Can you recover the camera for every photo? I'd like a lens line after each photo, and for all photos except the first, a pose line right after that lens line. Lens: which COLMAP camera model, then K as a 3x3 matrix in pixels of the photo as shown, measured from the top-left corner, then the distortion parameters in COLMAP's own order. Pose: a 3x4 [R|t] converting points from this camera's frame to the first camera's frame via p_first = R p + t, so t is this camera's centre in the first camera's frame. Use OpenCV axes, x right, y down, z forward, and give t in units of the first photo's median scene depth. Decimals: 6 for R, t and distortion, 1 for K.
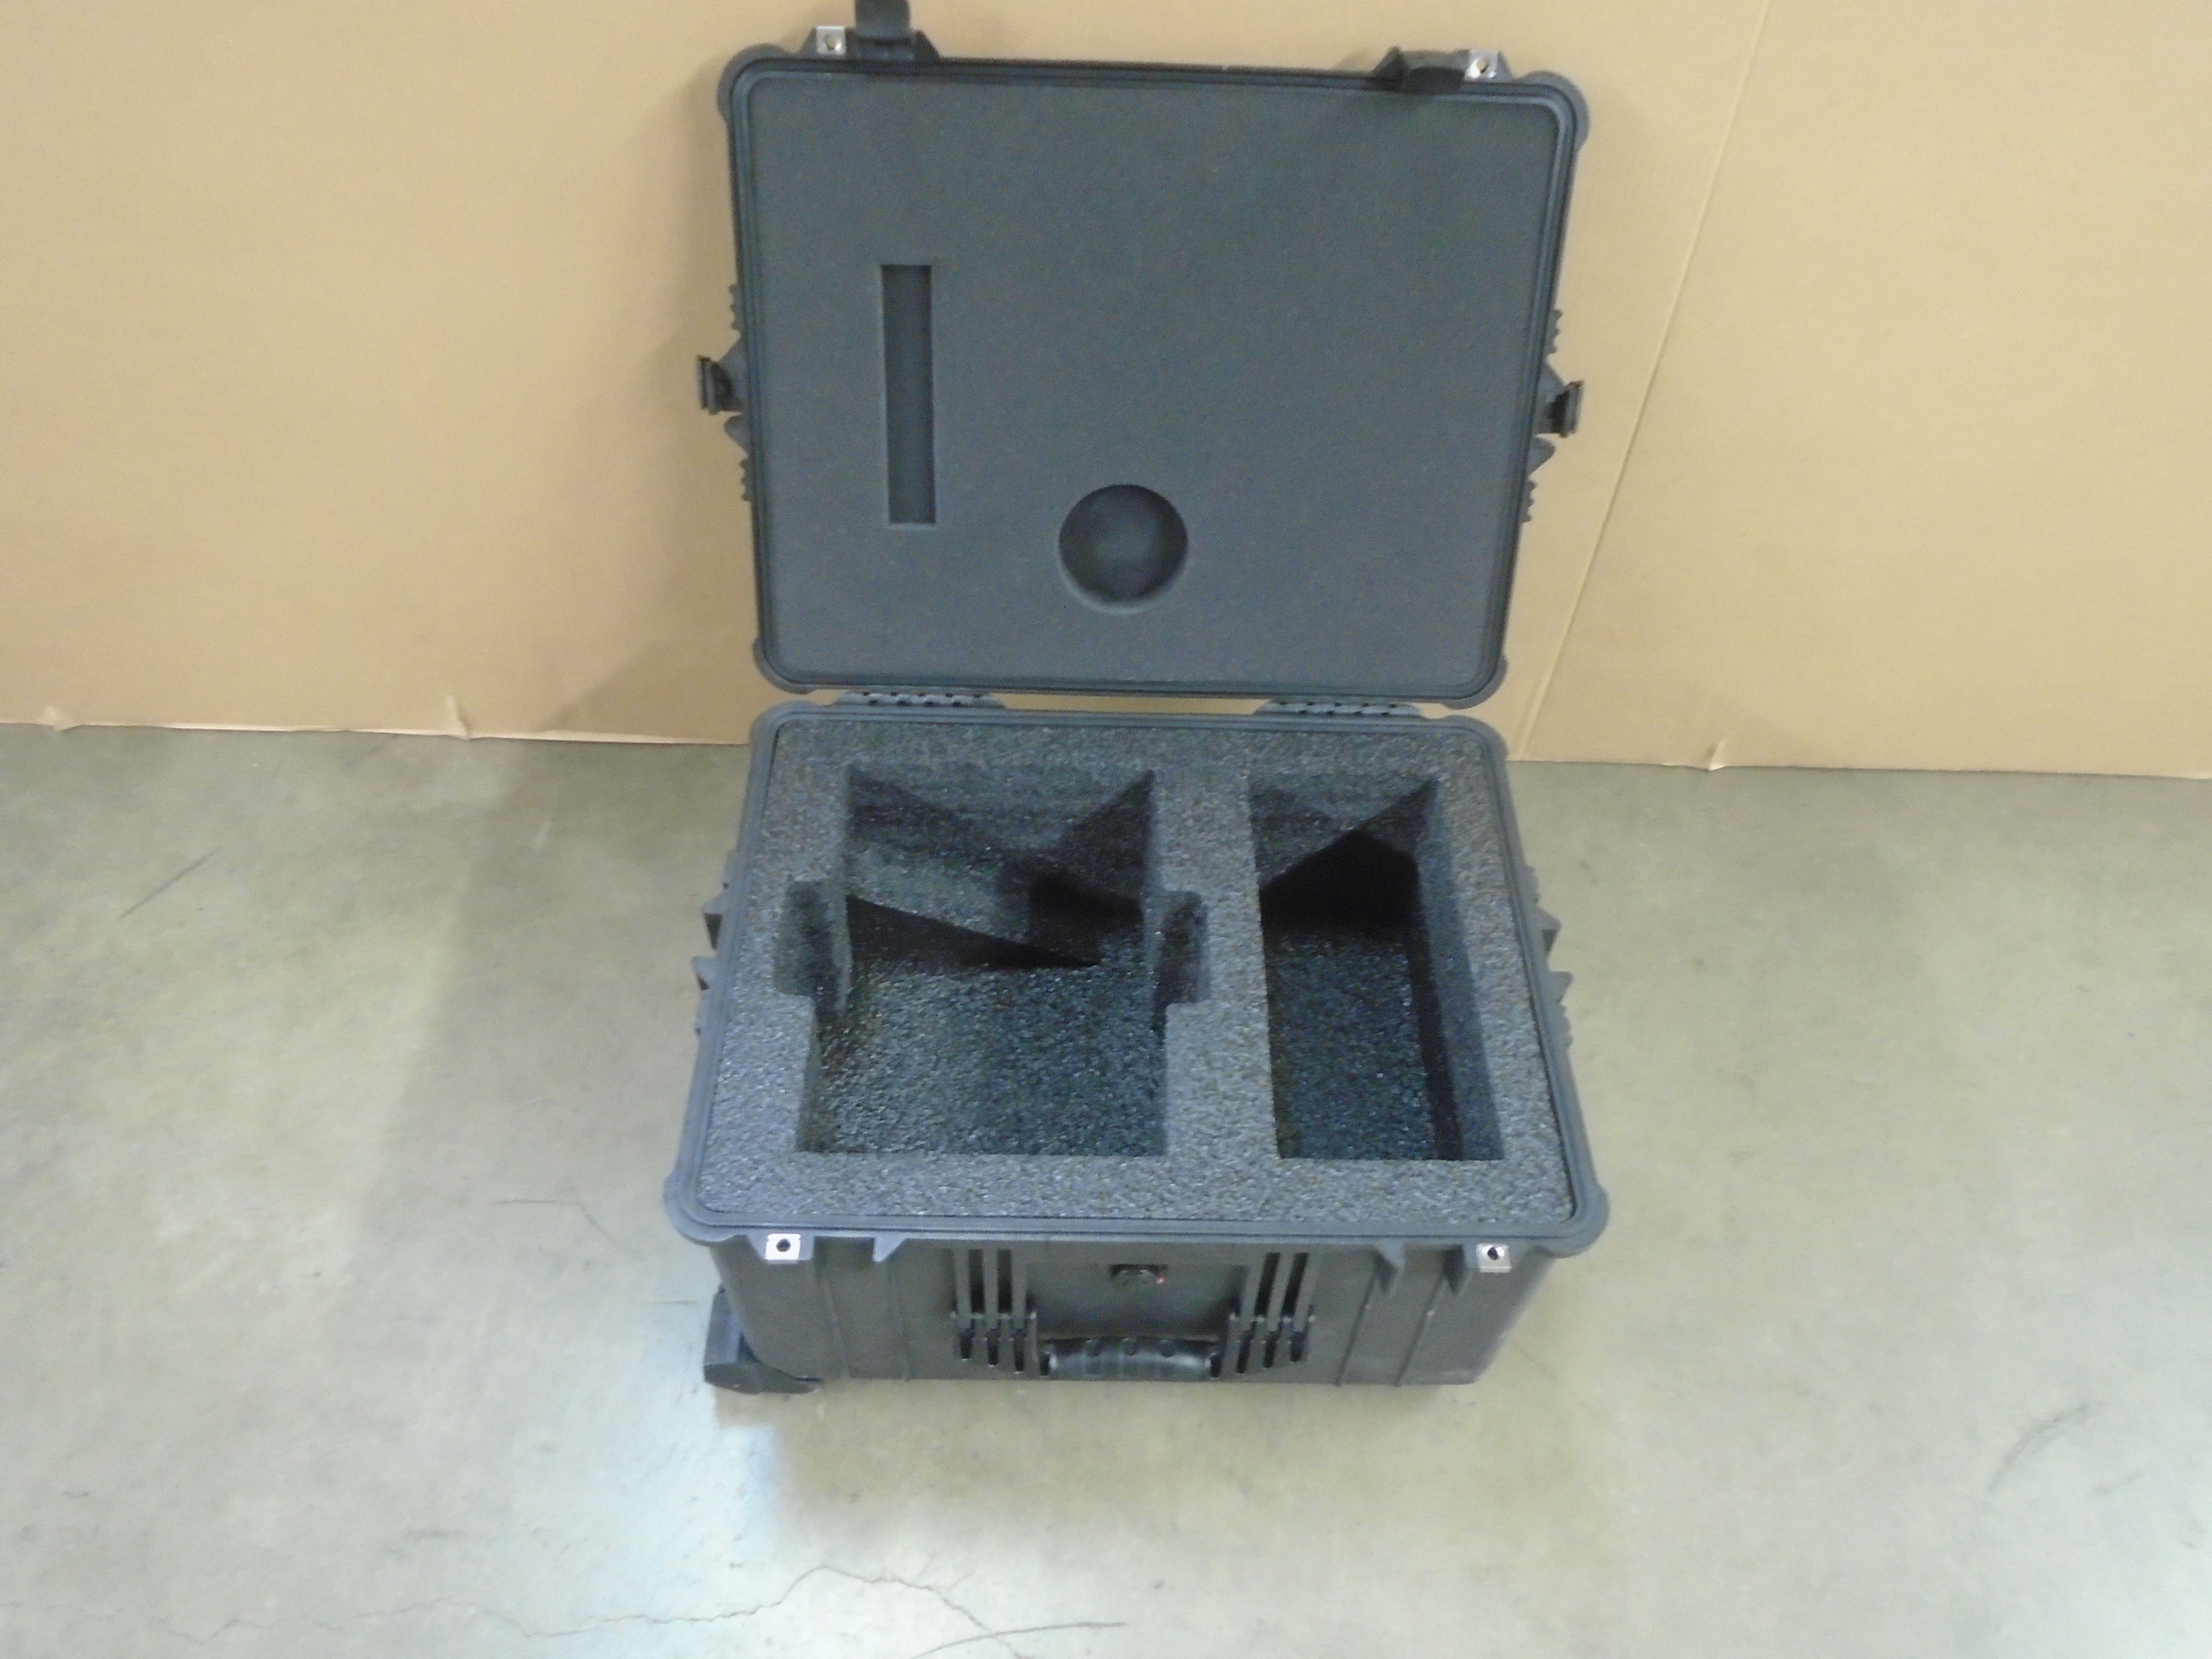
lens RADIAL K [[1642.8, 0, 1106.0], [0, 1642.8, 829.5], [0, 0, 1]] dist [-0.007069, 0.003769]
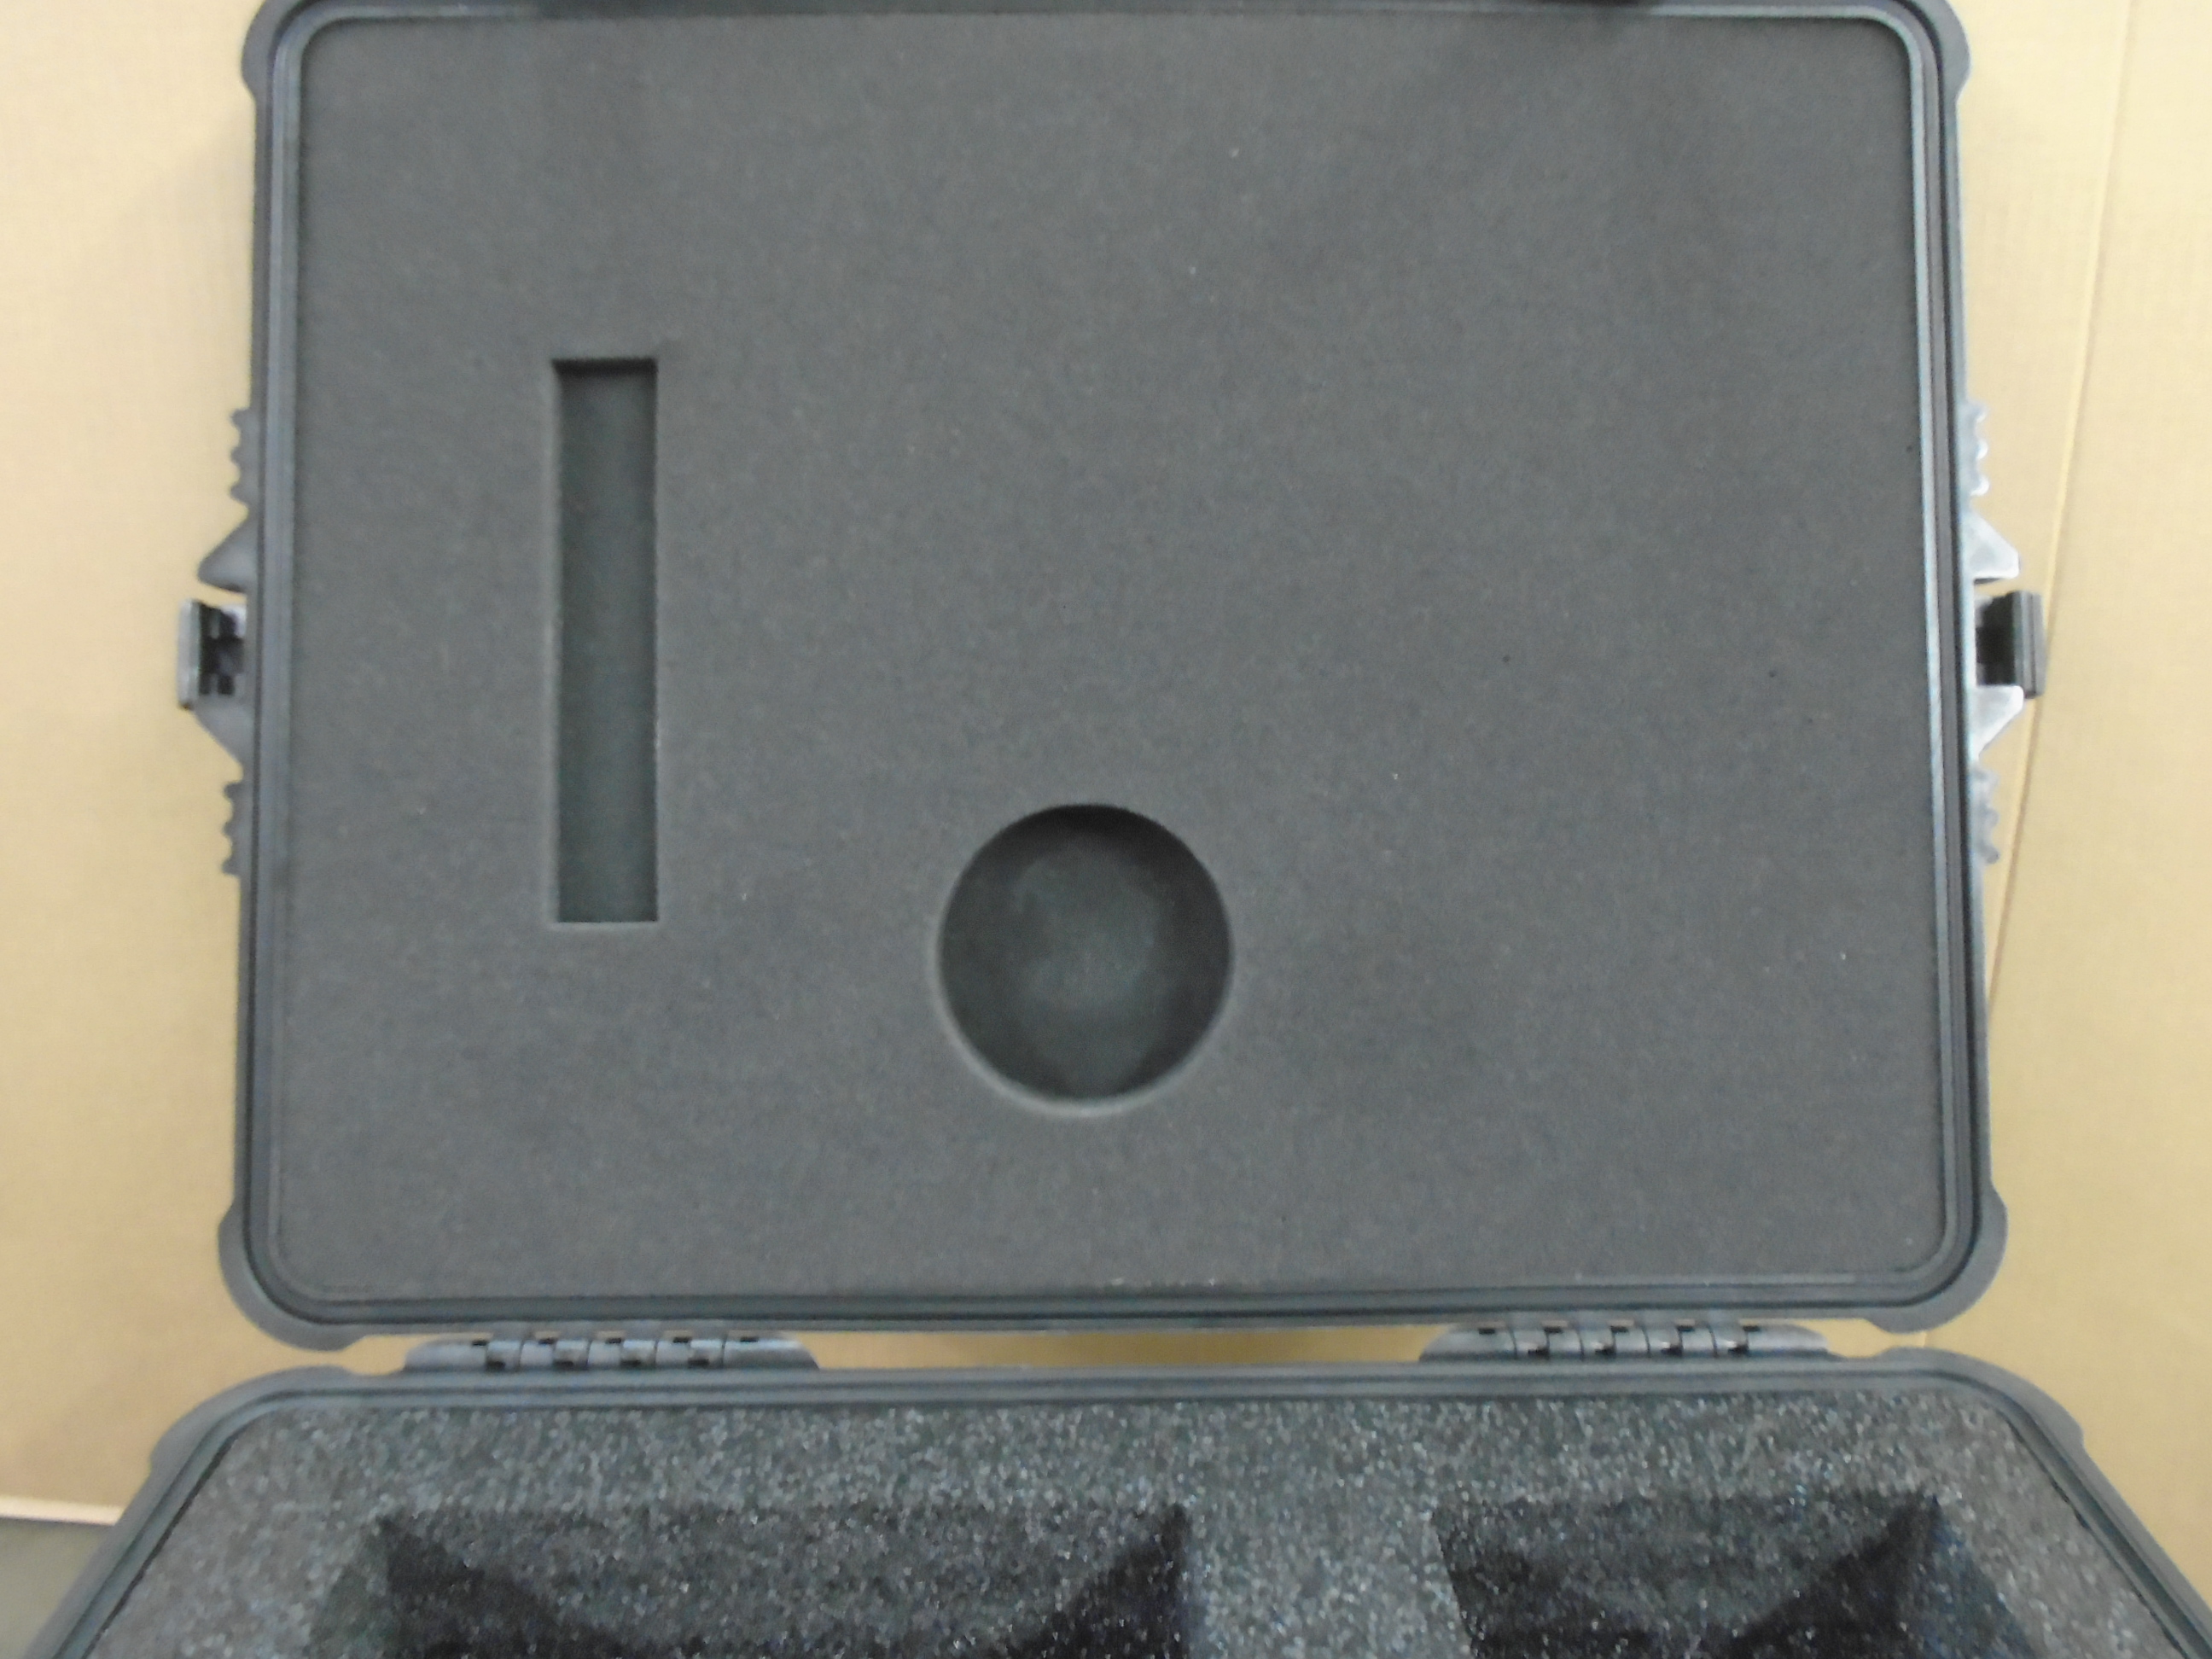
lens RADIAL K [[1642.8, 0, 1106.0], [0, 1642.8, 829.5], [0, 0, 1]] dist [-0.007069, 0.003769]
pose [[0.999284, -0.037745, 0.002606, 0.015360], [0.034055, 0.867321, -0.496582, 0.016068], [0.016484, 0.496315, 0.867986, 0.585908]]
